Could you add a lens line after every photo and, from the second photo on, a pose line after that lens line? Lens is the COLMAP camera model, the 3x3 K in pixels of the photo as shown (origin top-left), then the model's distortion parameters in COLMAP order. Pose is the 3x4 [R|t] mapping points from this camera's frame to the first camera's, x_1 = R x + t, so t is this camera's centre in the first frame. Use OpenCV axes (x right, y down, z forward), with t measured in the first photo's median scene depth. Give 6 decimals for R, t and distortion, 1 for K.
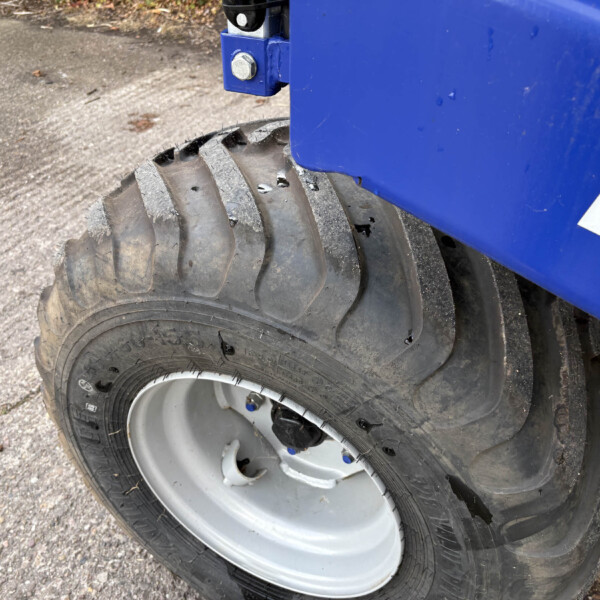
lens RADIAL K [[654.5, 0, 300.0], [0, 654.5, 300.0], [0, 0, 1]] dist [0.047640, -0.036509]
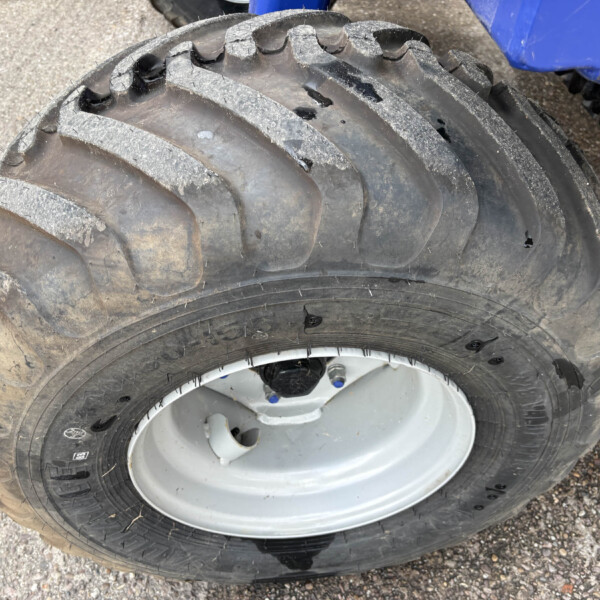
lens RADIAL K [[654.5, 0, 300.0], [0, 654.5, 300.0], [0, 0, 1]] dist [0.047640, -0.036509]
pose [[0.842182, -0.341057, 0.417625, -0.444920], [0.263184, 0.936019, 0.233671, -0.141087], [-0.470600, -0.086881, 0.878059, 0.289534]]
